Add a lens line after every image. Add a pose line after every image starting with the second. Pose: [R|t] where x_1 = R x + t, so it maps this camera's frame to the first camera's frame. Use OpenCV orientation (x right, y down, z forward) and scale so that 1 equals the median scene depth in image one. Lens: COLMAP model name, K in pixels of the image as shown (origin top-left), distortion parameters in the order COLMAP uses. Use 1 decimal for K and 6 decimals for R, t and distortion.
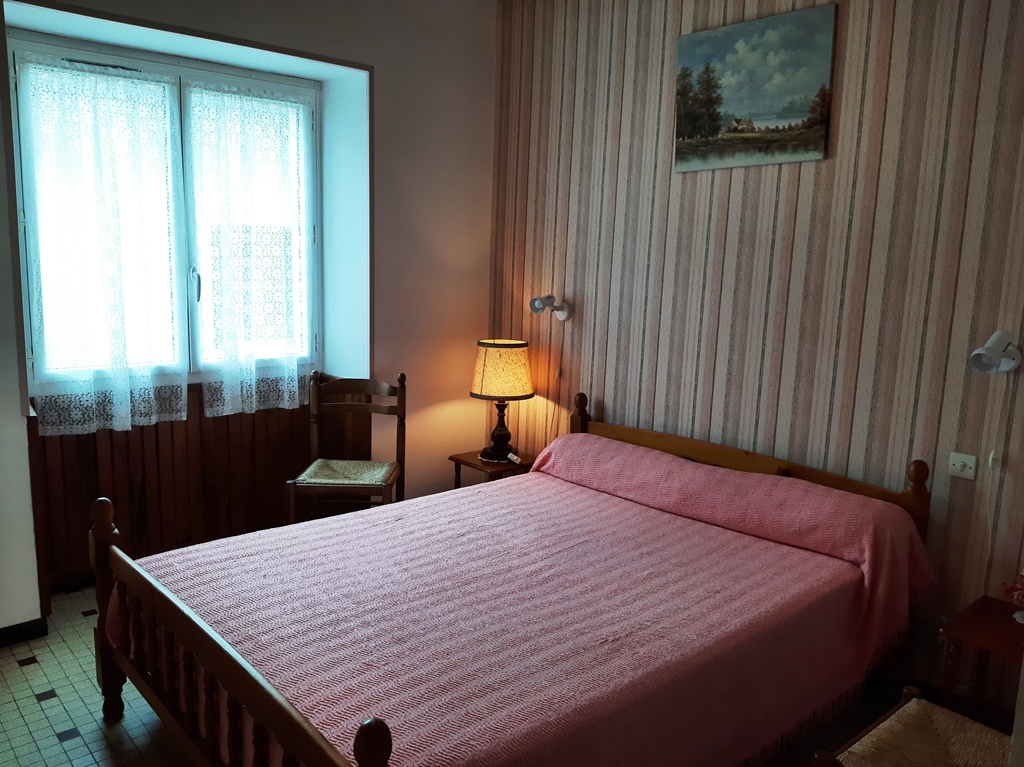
lens RADIAL K [[786.4, 0, 506.6], [0, 786.4, 385.4], [0, 0, 1]] dist [0.047405, -0.133414]
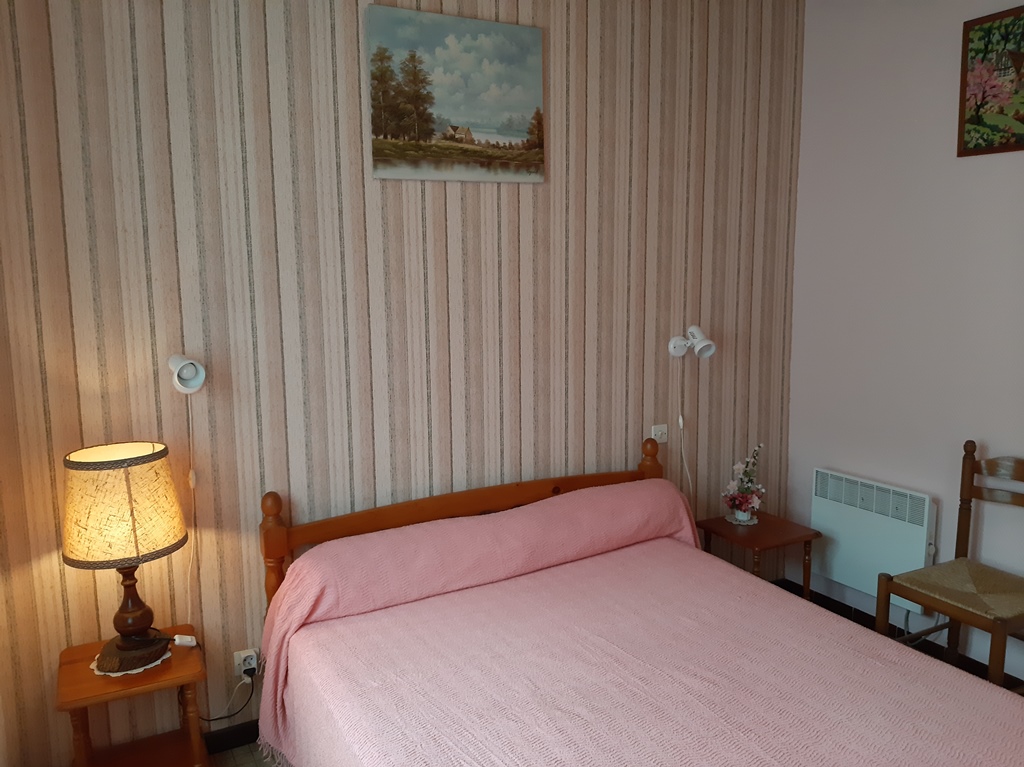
lens RADIAL K [[786.4, 0, 506.6], [0, 786.4, 385.4], [0, 0, 1]] dist [0.047405, -0.133414]
pose [[0.241735, -0.180729, 0.953363, -0.583520], [0.172200, 0.974897, 0.141148, -0.168504], [-0.954940, 0.130049, 0.266788, 0.743427]]
